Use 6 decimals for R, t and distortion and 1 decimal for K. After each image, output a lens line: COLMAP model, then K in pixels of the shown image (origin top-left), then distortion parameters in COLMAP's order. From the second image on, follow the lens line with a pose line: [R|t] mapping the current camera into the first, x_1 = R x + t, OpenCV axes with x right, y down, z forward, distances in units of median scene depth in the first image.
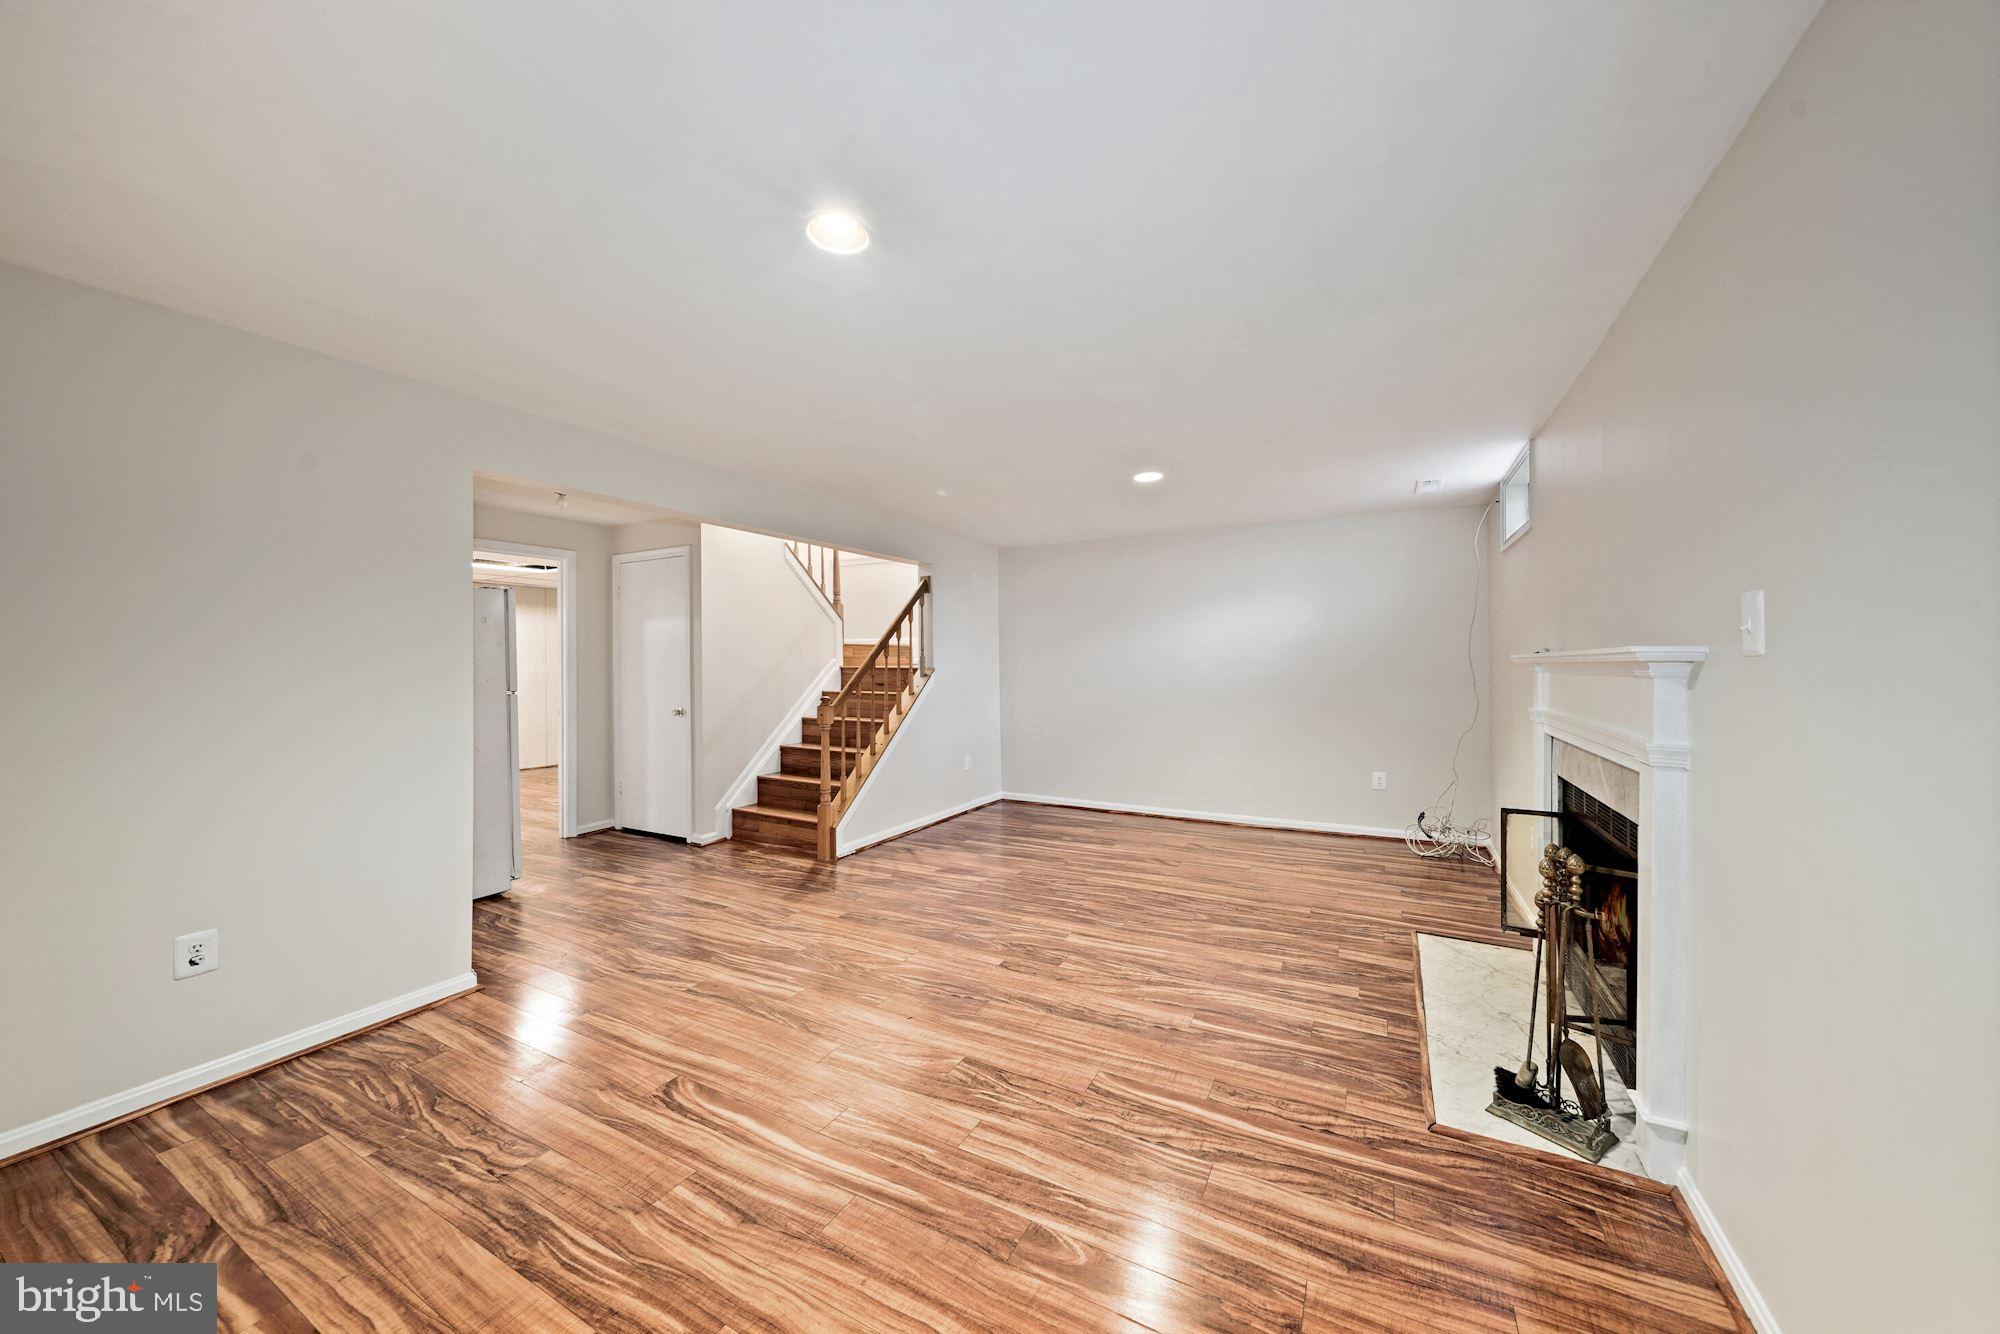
lens RADIAL K [[690.4, 0, 1011.4], [0, 690.4, 657.9], [0, 0, 1]] dist [-0.005971, -0.000018]
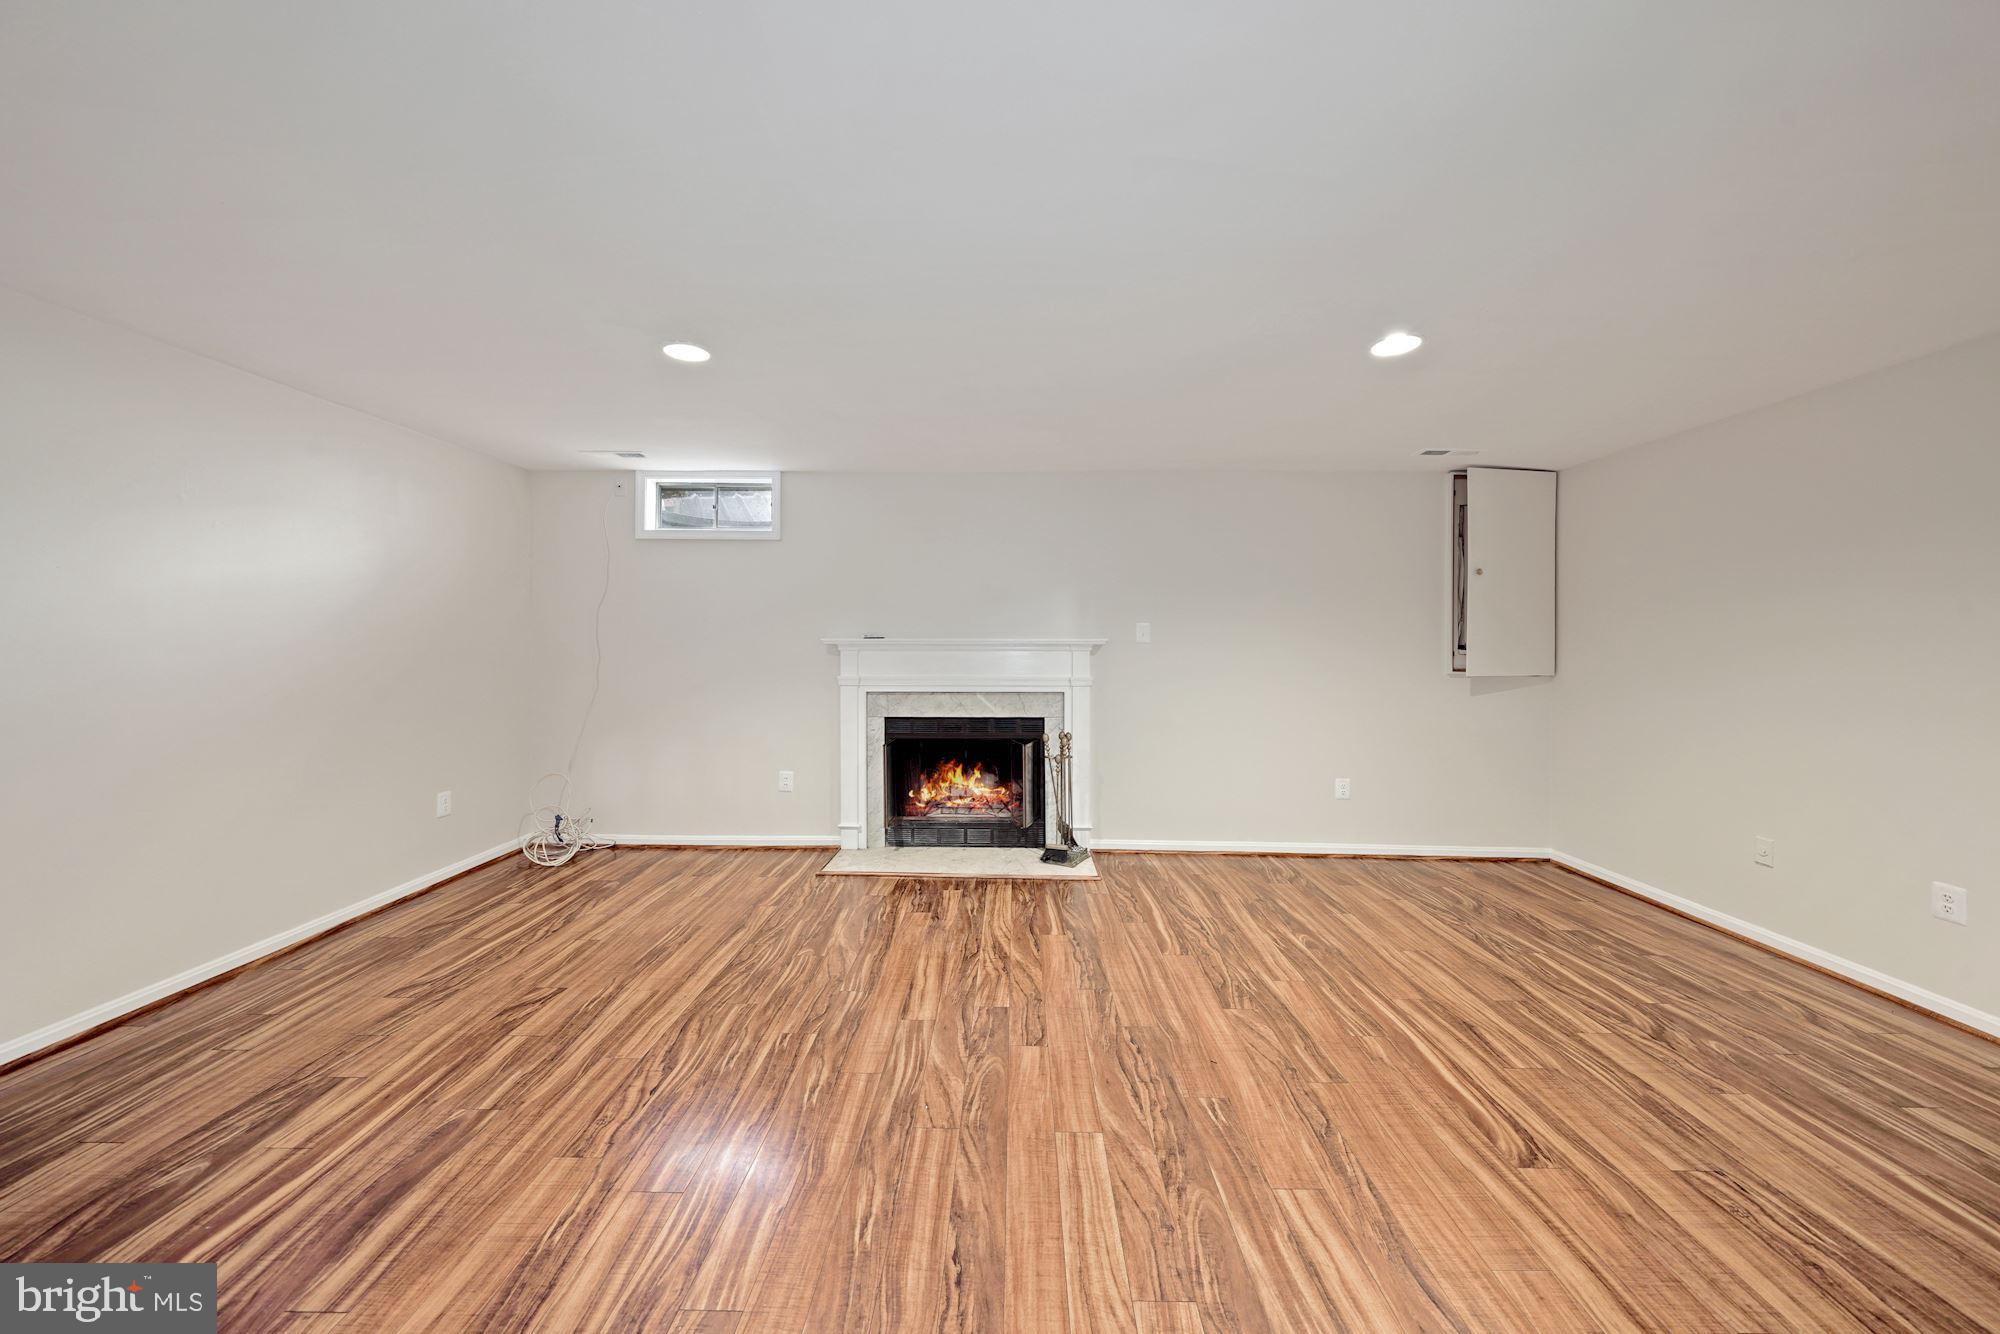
lens RADIAL K [[685.7, 0, 1001.6], [0, 685.7, 646.3], [0, 0, 1]] dist [-0.003470, 0.000010]
pose [[-0.442590, -0.005236, 0.896709, -0.733417], [-0.009662, 0.999953, 0.001070, 0.005130], [-0.896672, -0.008190, -0.442620, 1.497141]]
